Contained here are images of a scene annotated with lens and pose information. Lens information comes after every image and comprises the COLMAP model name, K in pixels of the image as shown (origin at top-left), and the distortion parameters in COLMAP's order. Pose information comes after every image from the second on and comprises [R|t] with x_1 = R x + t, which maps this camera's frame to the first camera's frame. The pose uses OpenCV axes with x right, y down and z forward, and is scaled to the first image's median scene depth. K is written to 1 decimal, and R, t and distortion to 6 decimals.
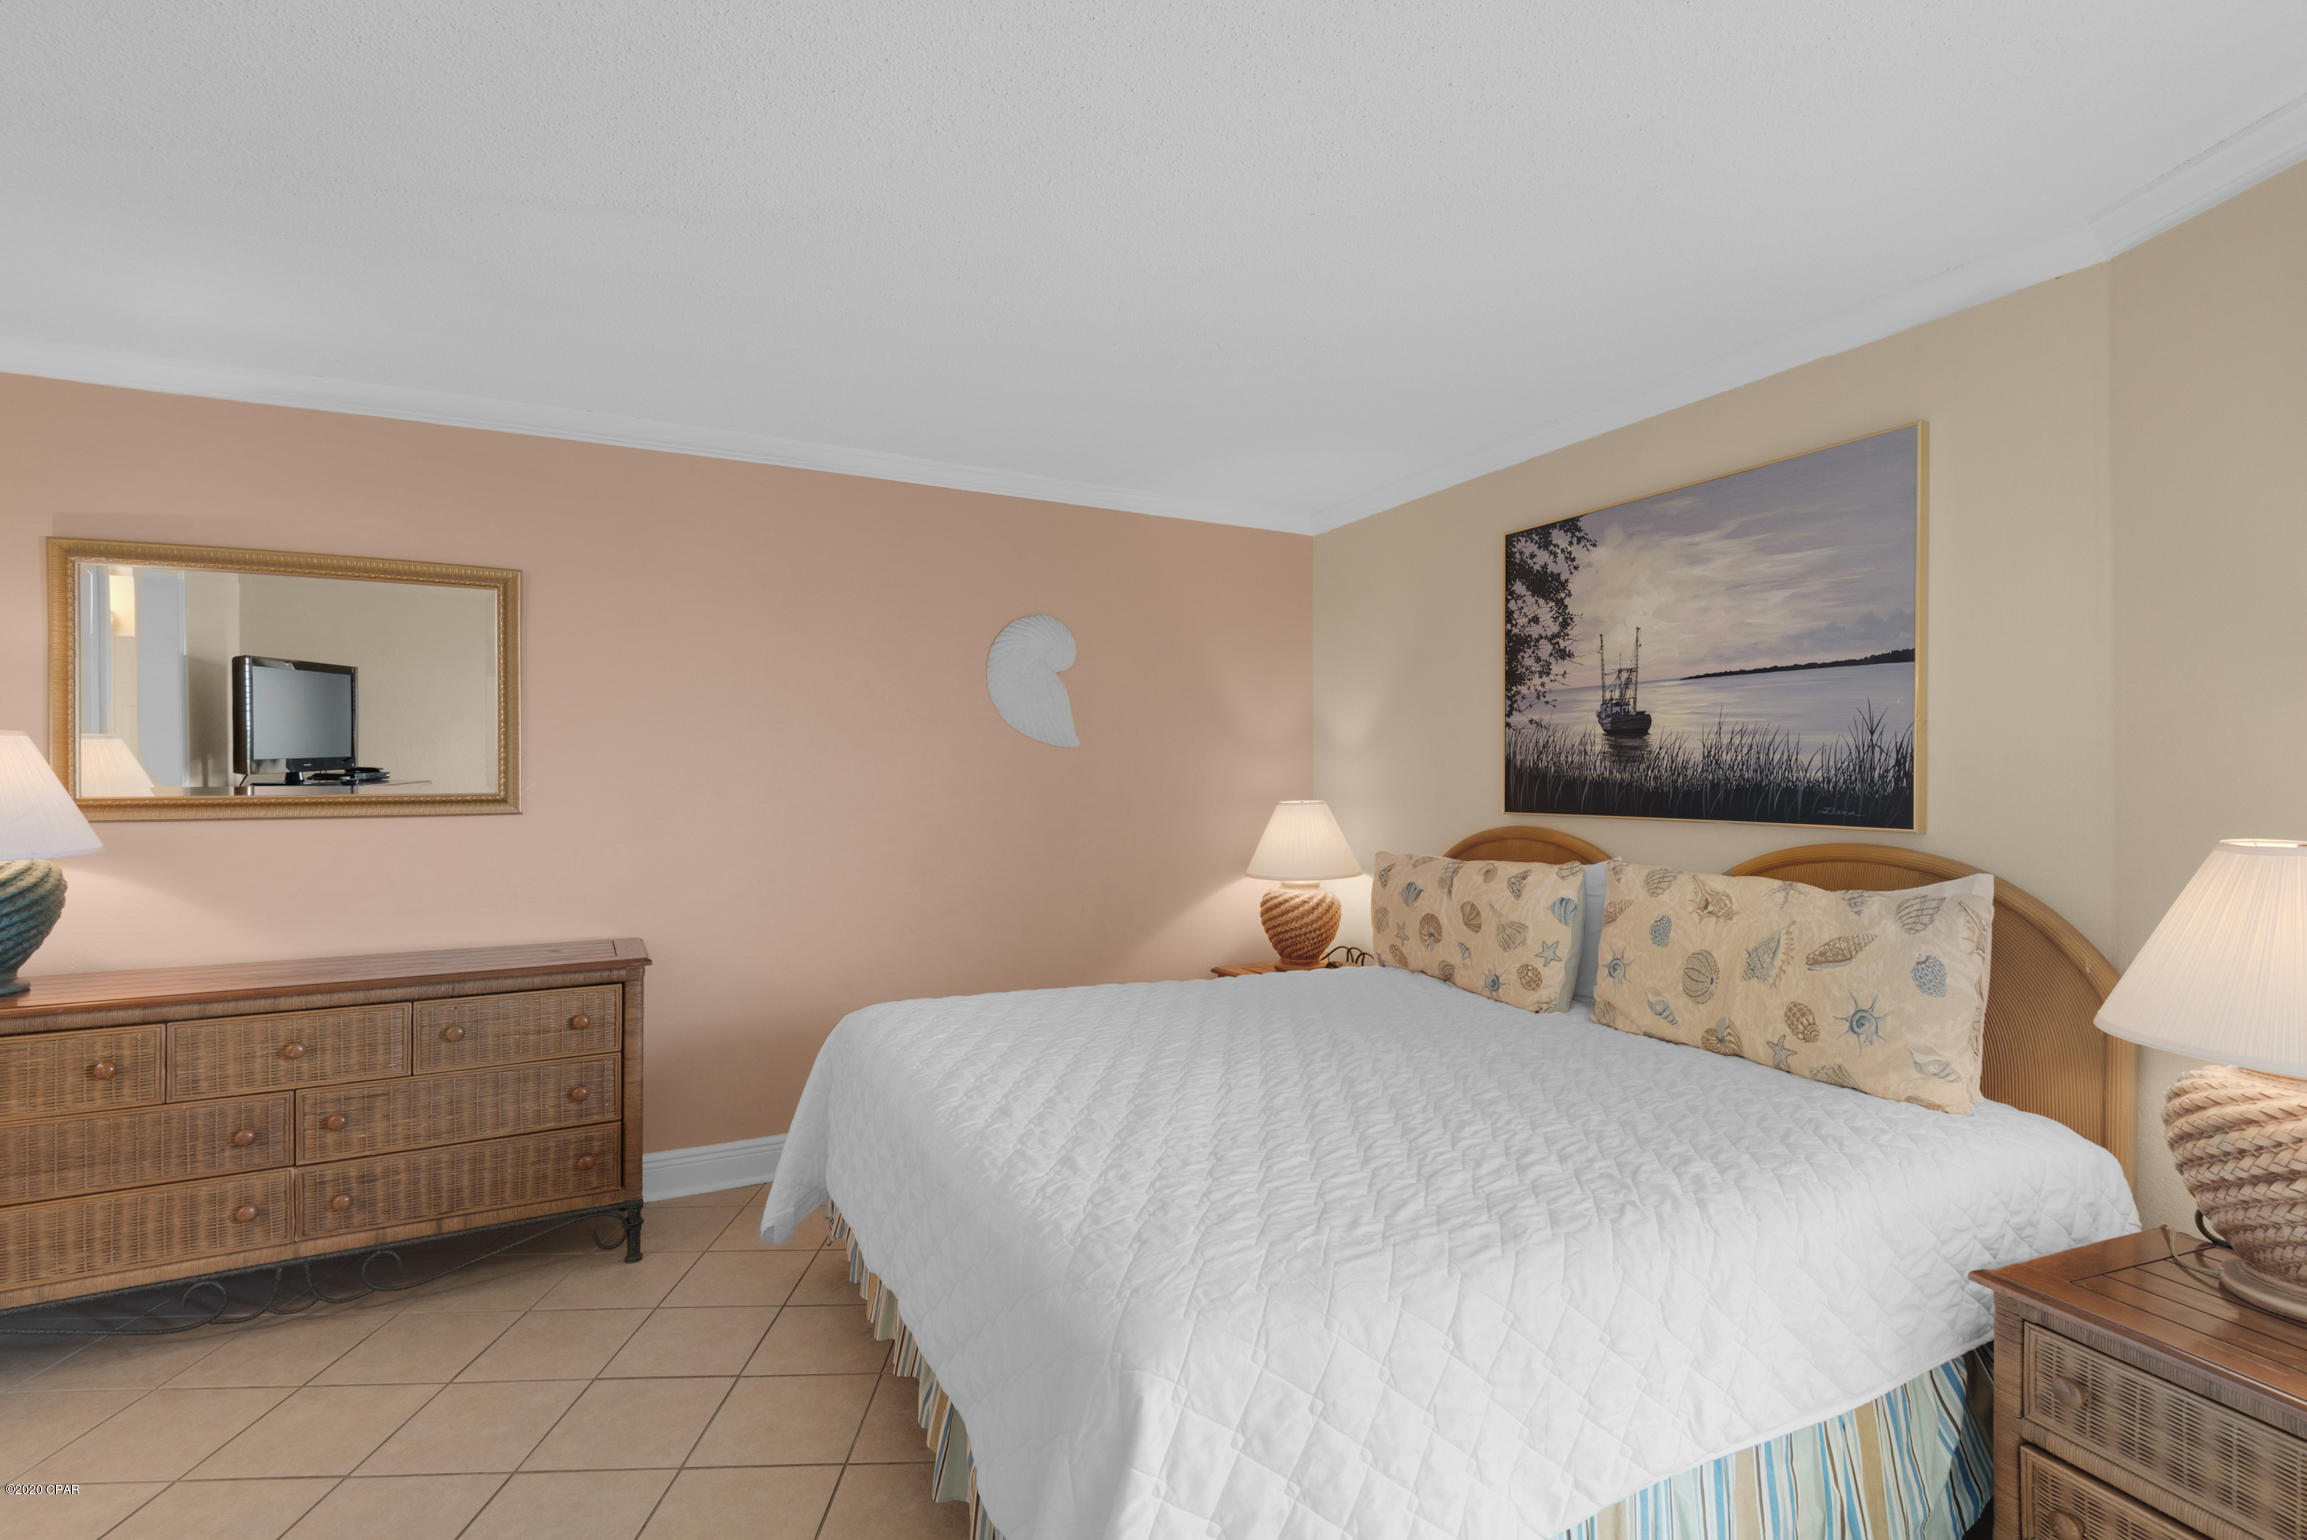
lens RADIAL K [[1079.6, 0, 1153.5], [0, 1079.6, 770.0], [0, 0, 1]] dist [0.019493, -0.013261]
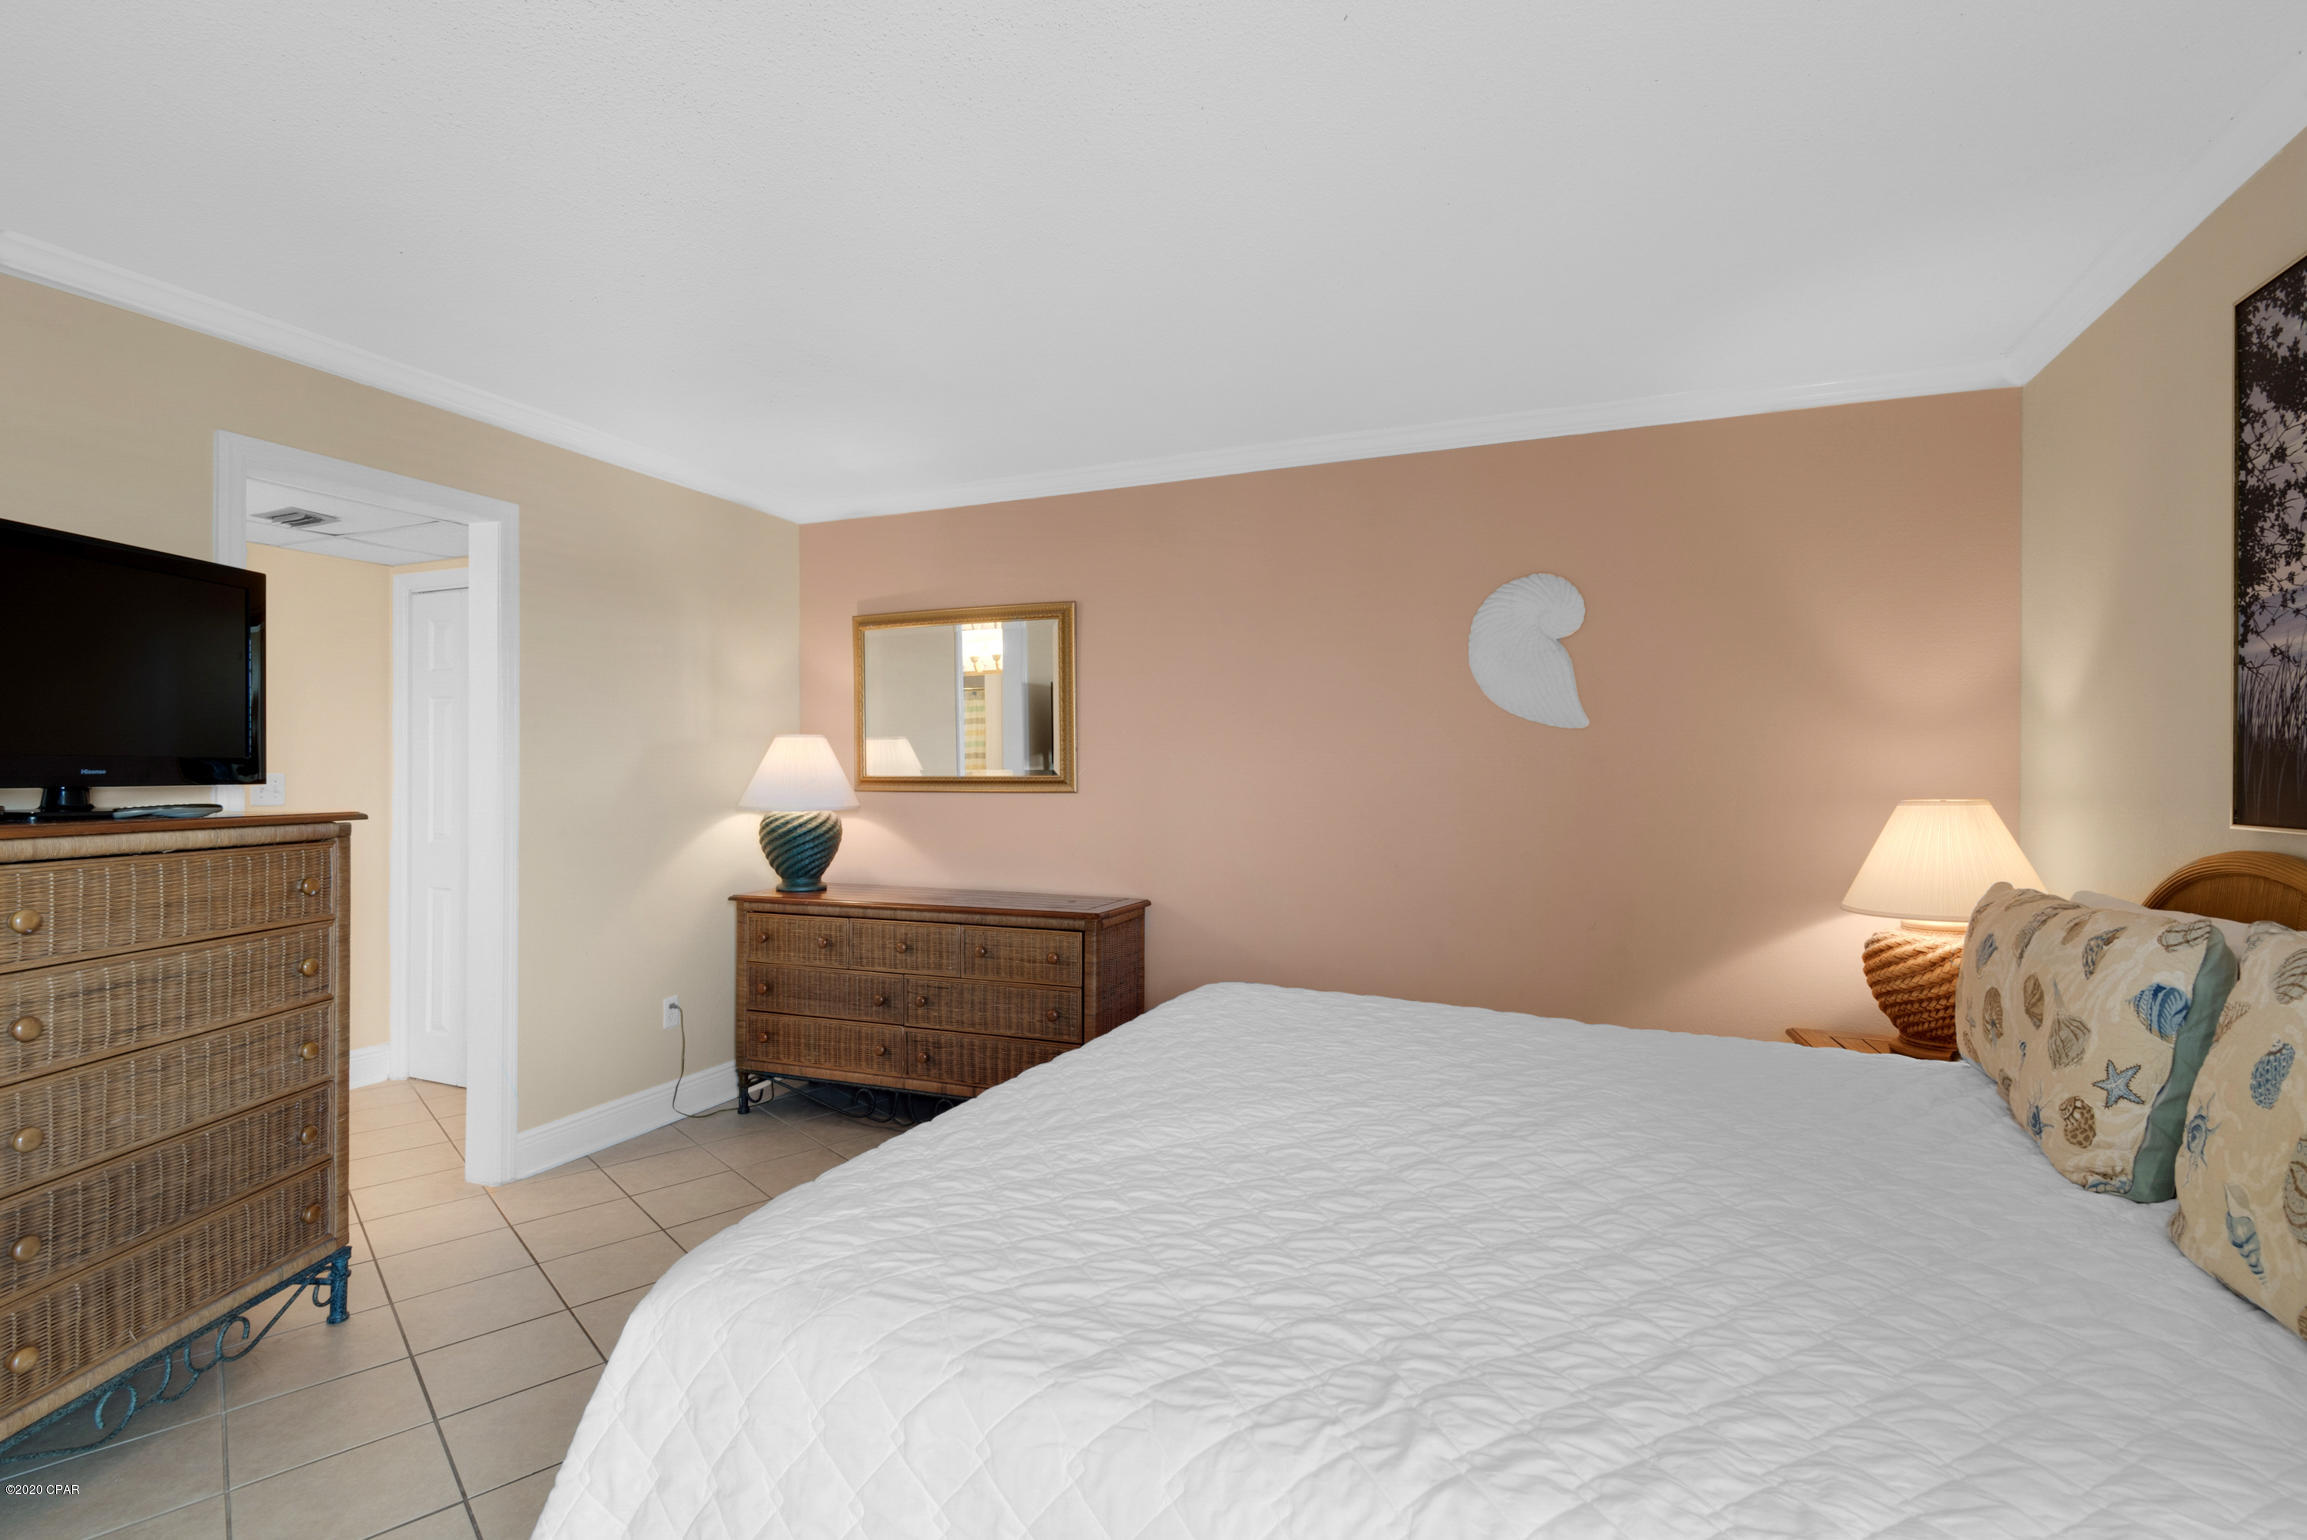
lens RADIAL K [[1079.6, 0, 1153.5], [0, 1079.6, 770.0], [0, 0, 1]] dist [0.019493, -0.013261]
pose [[0.631679, 0.002316, -0.775227, 0.415797], [-0.001955, 0.999997, 0.001394, 0.012708], [0.775228, 0.000635, 0.631681, 0.255505]]
